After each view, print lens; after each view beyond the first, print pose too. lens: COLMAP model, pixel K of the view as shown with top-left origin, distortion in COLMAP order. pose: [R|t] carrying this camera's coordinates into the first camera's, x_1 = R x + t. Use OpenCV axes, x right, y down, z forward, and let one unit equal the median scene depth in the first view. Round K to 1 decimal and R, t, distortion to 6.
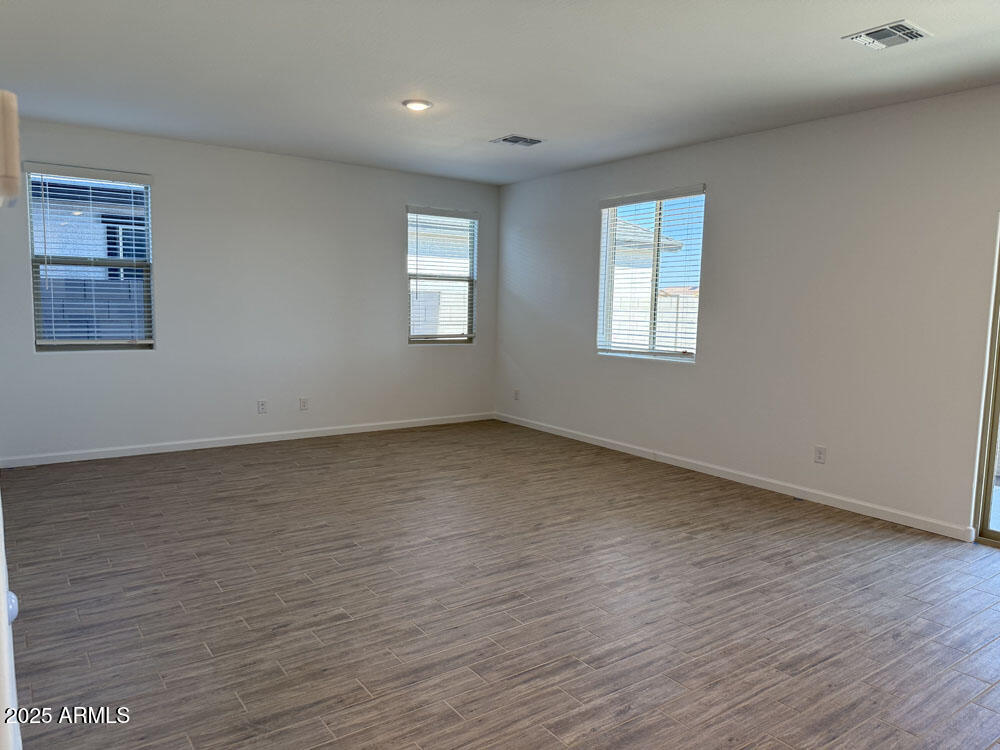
lens RADIAL K [[690.4, 0, 500.0], [0, 690.4, 375.0], [0, 0, 1]] dist [0.080186, -0.119953]
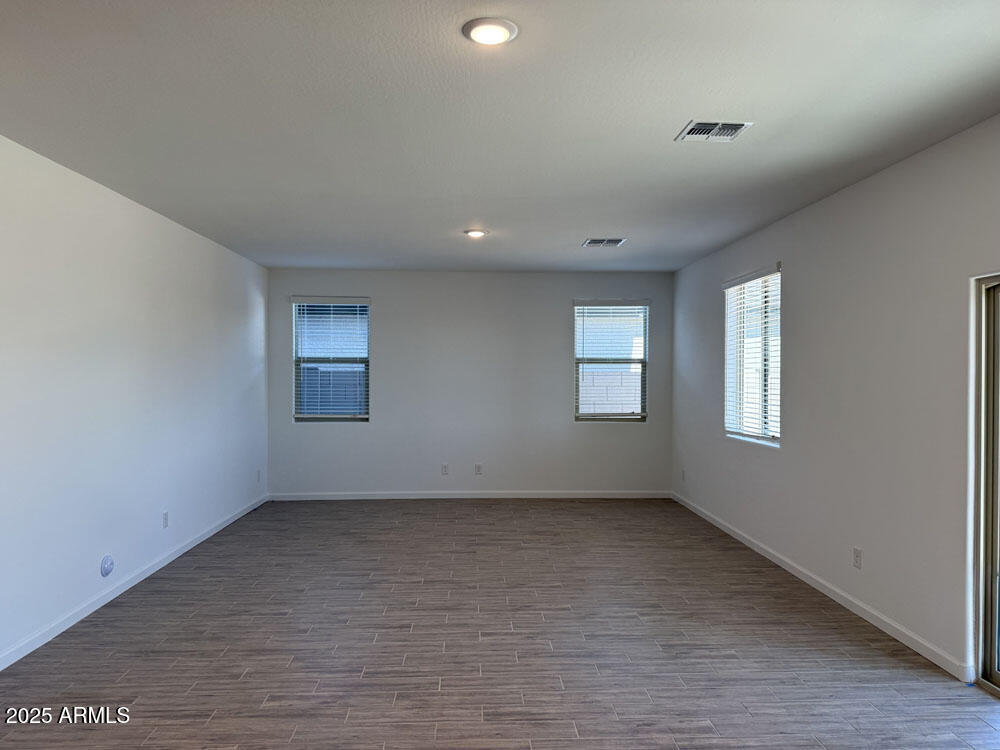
lens RADIAL K [[690.4, 0, 500.0], [0, 690.4, 375.0], [0, 0, 1]] dist [0.080186, -0.119953]
pose [[0.840512, -0.016726, -0.541534, 0.596506], [-0.042340, 0.994439, -0.096430, -0.011263], [0.540136, 0.103979, 0.835130, 0.002777]]
